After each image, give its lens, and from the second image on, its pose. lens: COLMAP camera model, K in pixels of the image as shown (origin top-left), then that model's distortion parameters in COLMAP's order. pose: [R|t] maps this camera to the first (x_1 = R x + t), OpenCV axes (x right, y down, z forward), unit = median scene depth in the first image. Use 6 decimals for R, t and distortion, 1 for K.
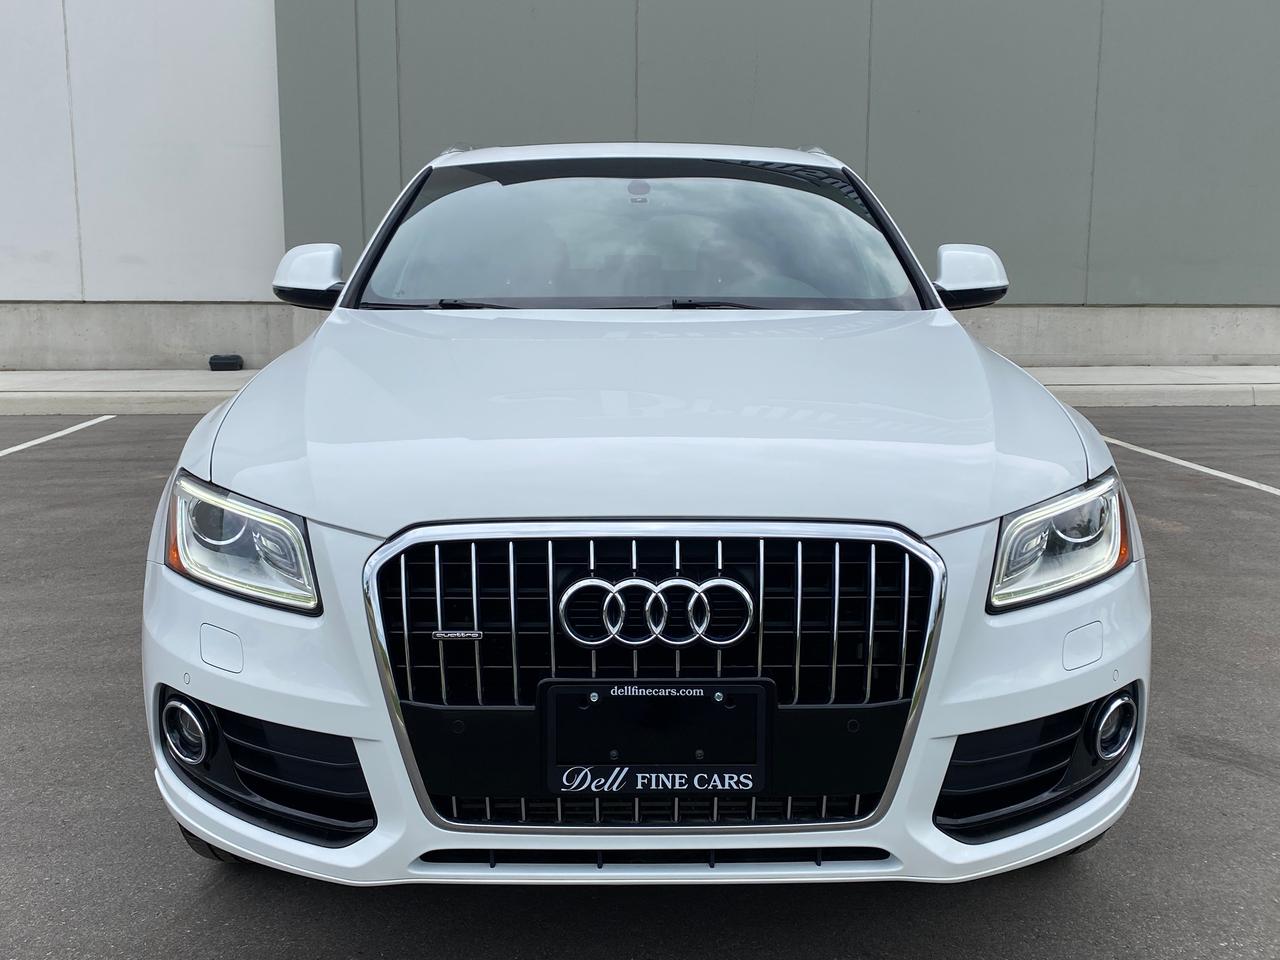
lens RADIAL K [[1244.5, 0, 634.5], [0, 1244.5, 475.6], [0, 0, 1]] dist [0.092531, -0.194391]
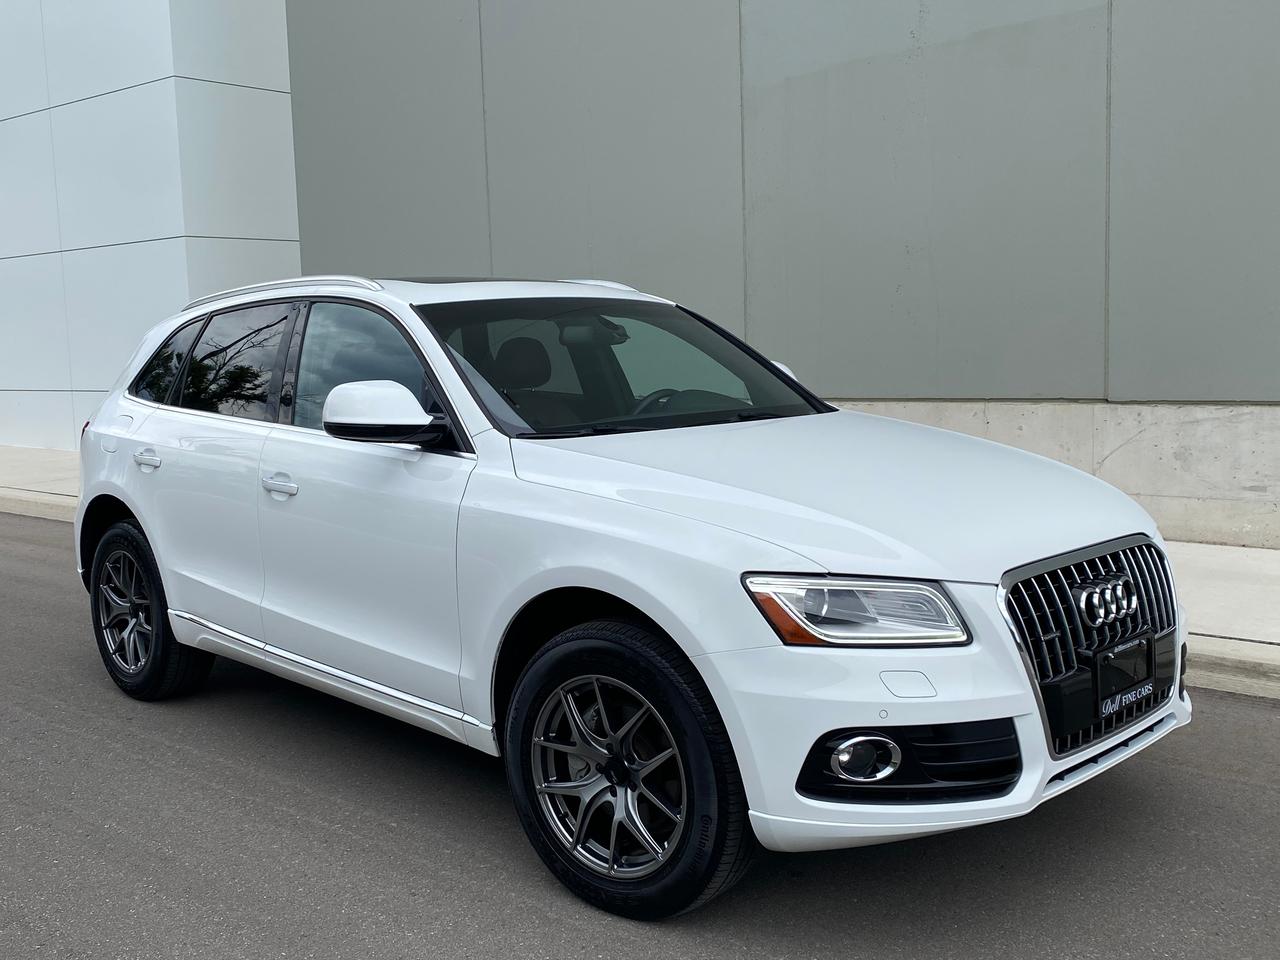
lens RADIAL K [[1261.5, 0, 645.5], [0, 1261.5, 480.1], [0, 0, 1]] dist [0.016855, -0.007805]
pose [[0.727610, -0.099697, 0.678708, -1.545482], [0.137838, 0.990452, -0.002280, -0.130449], [-0.672000, 0.095211, 0.734405, 0.153019]]
